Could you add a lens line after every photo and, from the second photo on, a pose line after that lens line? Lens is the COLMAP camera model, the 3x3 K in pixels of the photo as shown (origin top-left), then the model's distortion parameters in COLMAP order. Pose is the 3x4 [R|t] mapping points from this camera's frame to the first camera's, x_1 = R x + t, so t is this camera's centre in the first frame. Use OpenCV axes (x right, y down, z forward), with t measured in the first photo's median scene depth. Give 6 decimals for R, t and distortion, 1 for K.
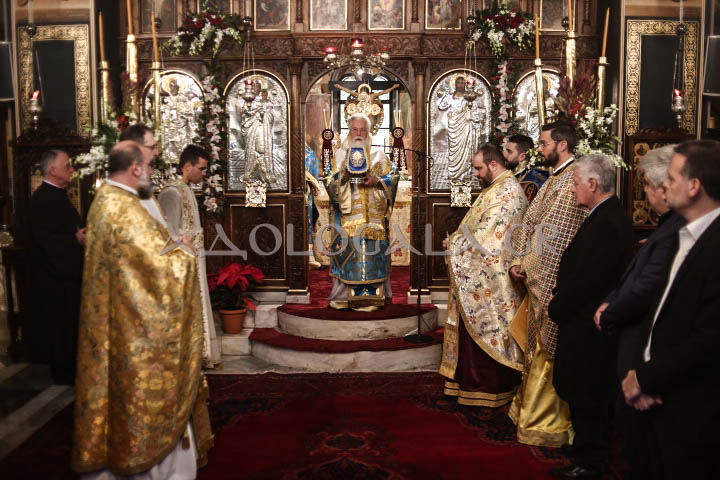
lens RADIAL K [[714.3, 0, 360.0], [0, 714.3, 240.0], [0, 0, 1]] dist [-0.144680, 0.111262]
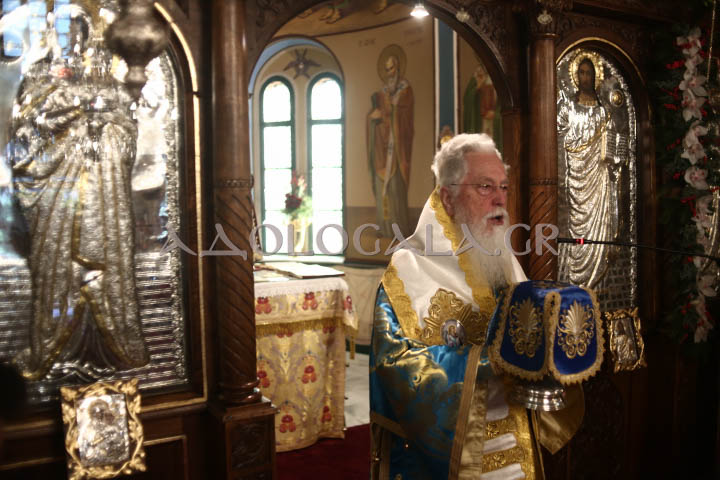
lens RADIAL K [[714.3, 0, 360.0], [0, 714.3, 240.0], [0, 0, 1]] dist [-0.144680, 0.111262]
pose [[0.858486, -0.043505, 0.510989, -0.193682], [0.069607, 0.997059, -0.032055, -0.119019], [-0.508092, 0.063087, 0.858989, 0.721760]]
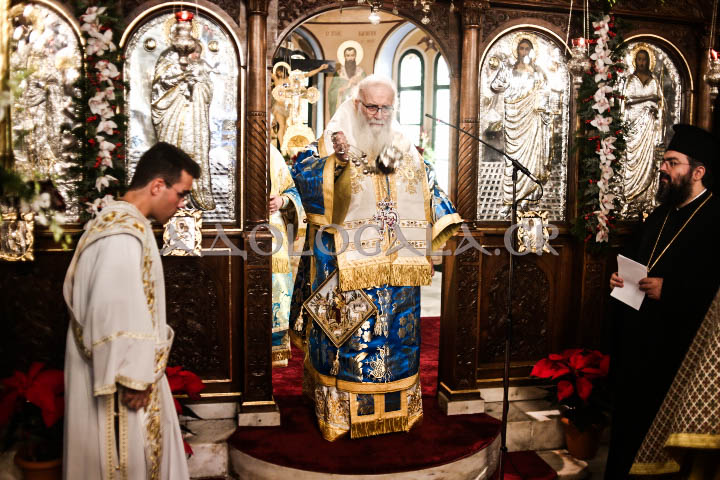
lens RADIAL K [[714.3, 0, 360.0], [0, 714.3, 240.0], [0, 0, 1]] dist [-0.144680, 0.111262]
pose [[0.973891, -0.004221, 0.226976, -0.136792], [0.004510, 0.999990, -0.000754, -0.057094], [-0.226970, 0.001758, 0.973900, 0.444667]]
